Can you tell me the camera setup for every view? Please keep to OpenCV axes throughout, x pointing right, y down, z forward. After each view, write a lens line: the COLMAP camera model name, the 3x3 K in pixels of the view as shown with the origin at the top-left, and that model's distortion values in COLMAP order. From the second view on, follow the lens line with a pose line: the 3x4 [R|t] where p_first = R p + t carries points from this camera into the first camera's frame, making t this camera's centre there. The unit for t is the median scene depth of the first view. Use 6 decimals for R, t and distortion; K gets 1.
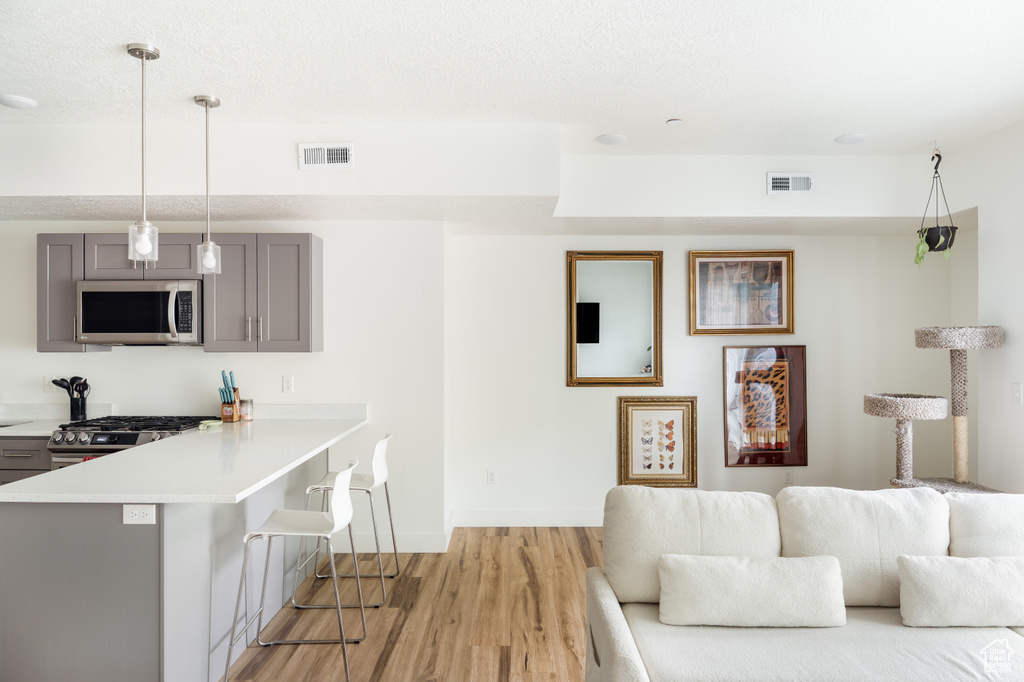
lens RADIAL K [[699.5, 0, 509.1], [0, 699.5, 339.6], [0, 0, 1]] dist [0.006630, -0.015674]
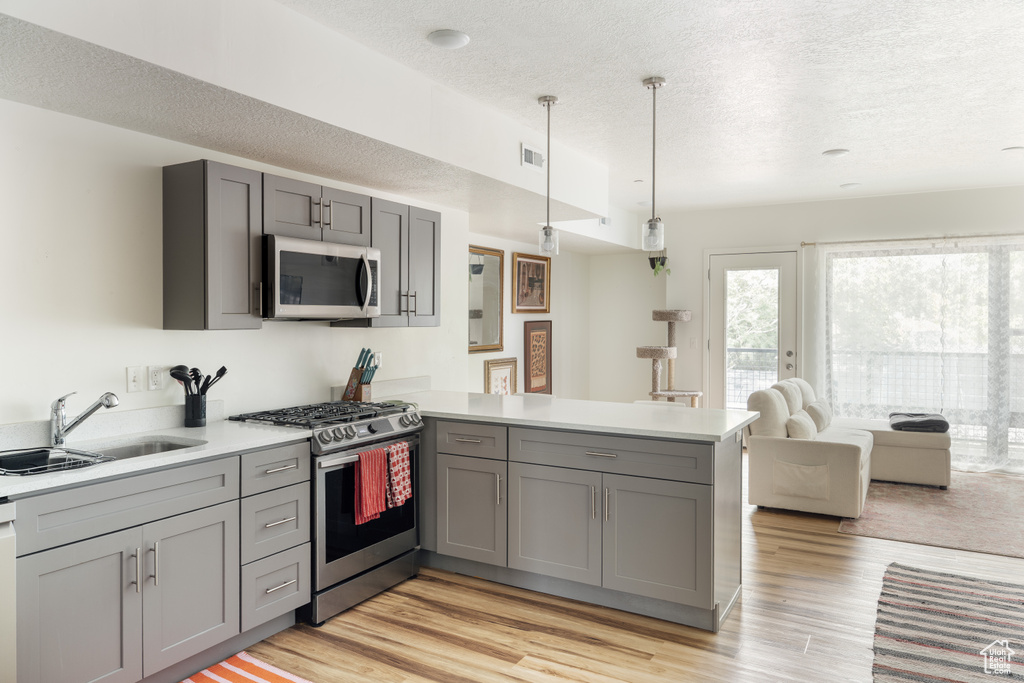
lens RADIAL K [[699.5, 0, 520.0], [0, 699.5, 324.8], [0, 0, 1]] dist [0.006630, -0.015674]
pose [[0.482242, -0.005994, 0.876017, -1.138748], [-0.003366, 0.999957, 0.008695, 0.005789], [-0.876032, -0.007141, 0.482201, 0.393043]]
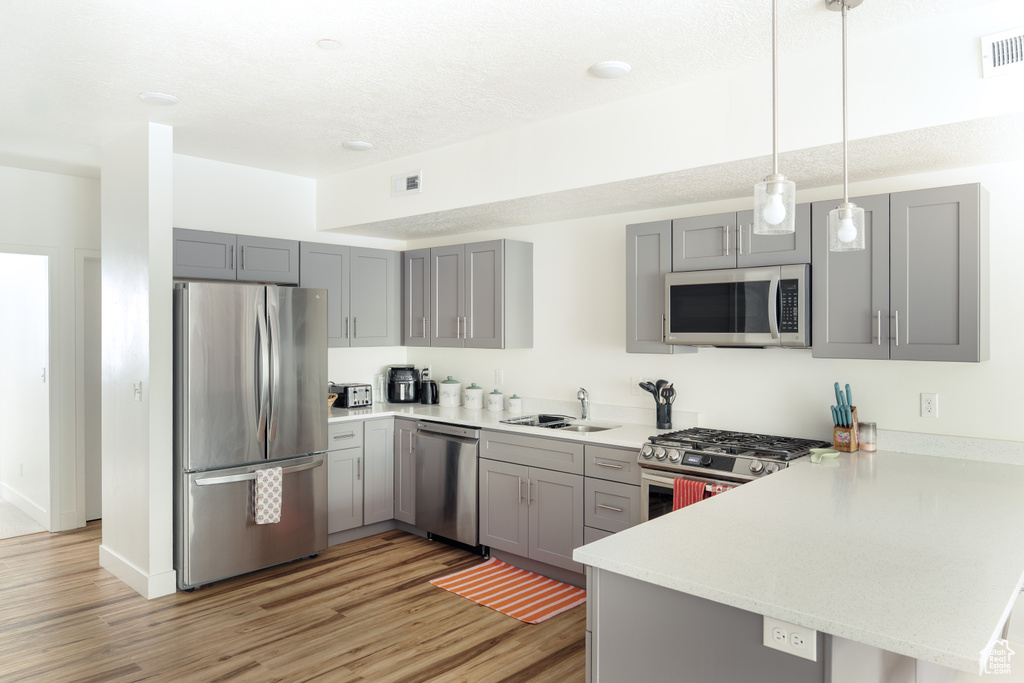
lens RADIAL K [[699.5, 0, 507.8], [0, 699.5, 331.1], [0, 0, 1]] dist [0.006630, -0.015674]
pose [[0.737897, 0.001505, -0.674912, -0.166055], [-0.000246, 0.999998, 0.001961, -0.012831], [0.674913, -0.001281, 0.737896, 0.211841]]
